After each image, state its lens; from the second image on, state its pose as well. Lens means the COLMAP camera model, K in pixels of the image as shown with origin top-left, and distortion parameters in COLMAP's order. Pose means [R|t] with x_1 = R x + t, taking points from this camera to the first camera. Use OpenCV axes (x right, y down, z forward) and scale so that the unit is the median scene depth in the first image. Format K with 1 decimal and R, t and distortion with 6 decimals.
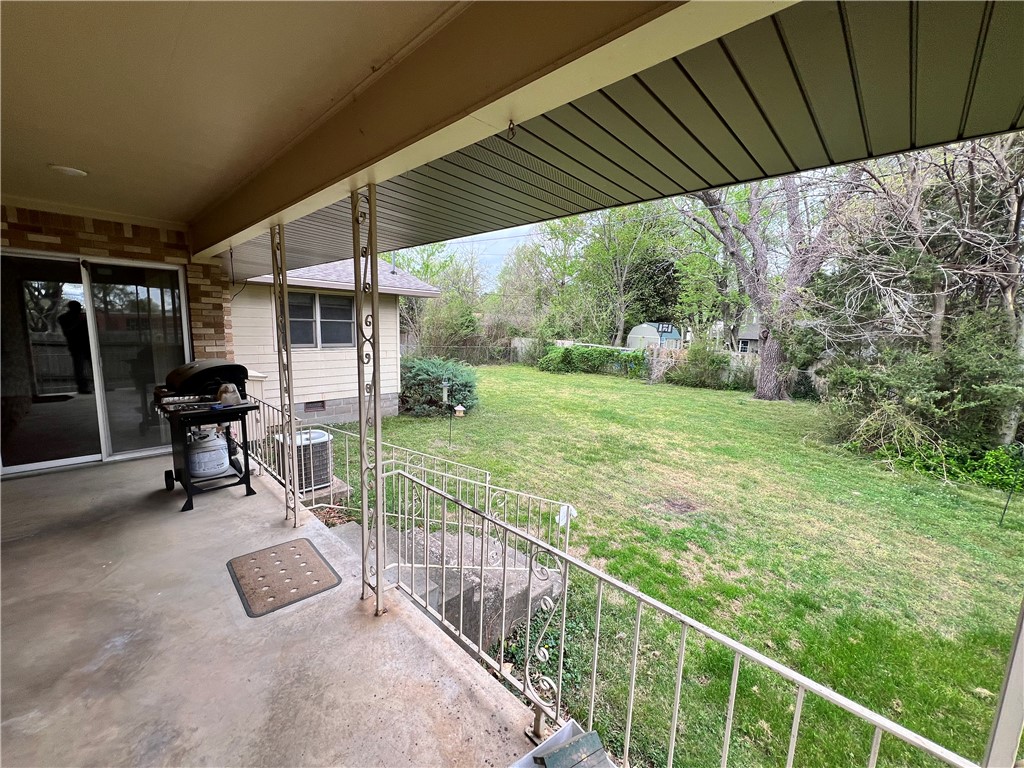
lens RADIAL K [[406.5, 0, 512.0], [0, 406.5, 386.4], [0, 0, 1]] dist [-0.002425, 0.000051]
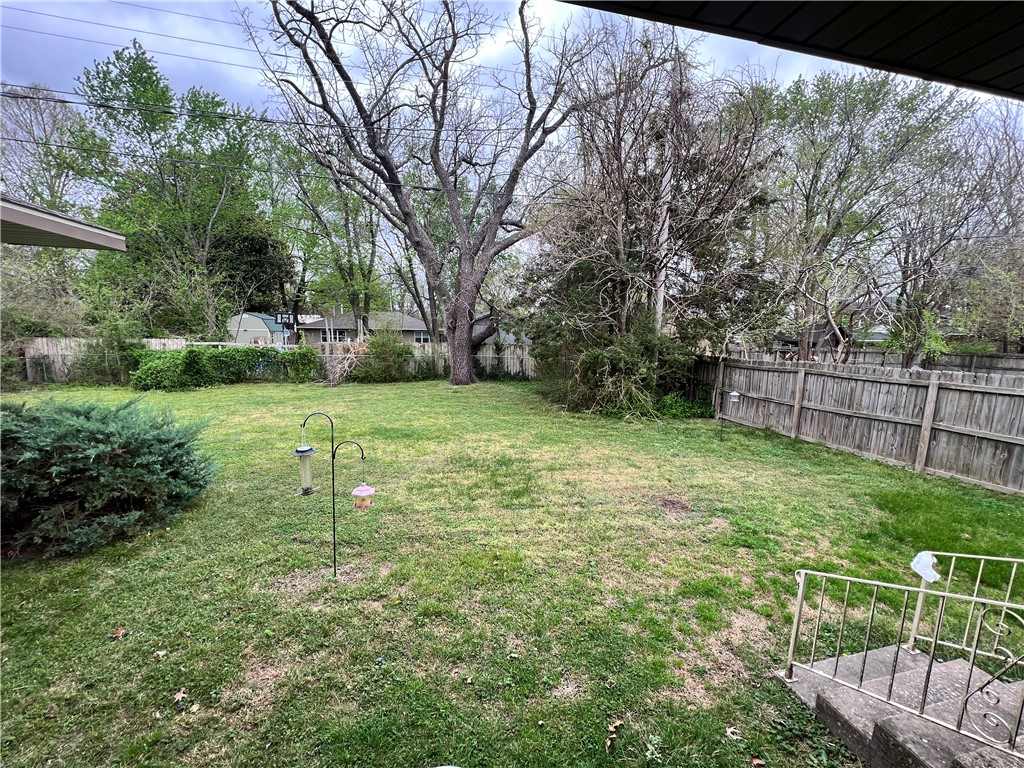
lens RADIAL K [[406.5, 0, 511.0], [0, 406.5, 384.8], [0, 0, 1]] dist [-0.002425, 0.000051]
pose [[0.536087, -0.143432, 0.831888, -0.401970], [0.125285, 0.988064, 0.089623, -0.090841], [-0.834814, 0.056178, 0.547659, 0.546508]]
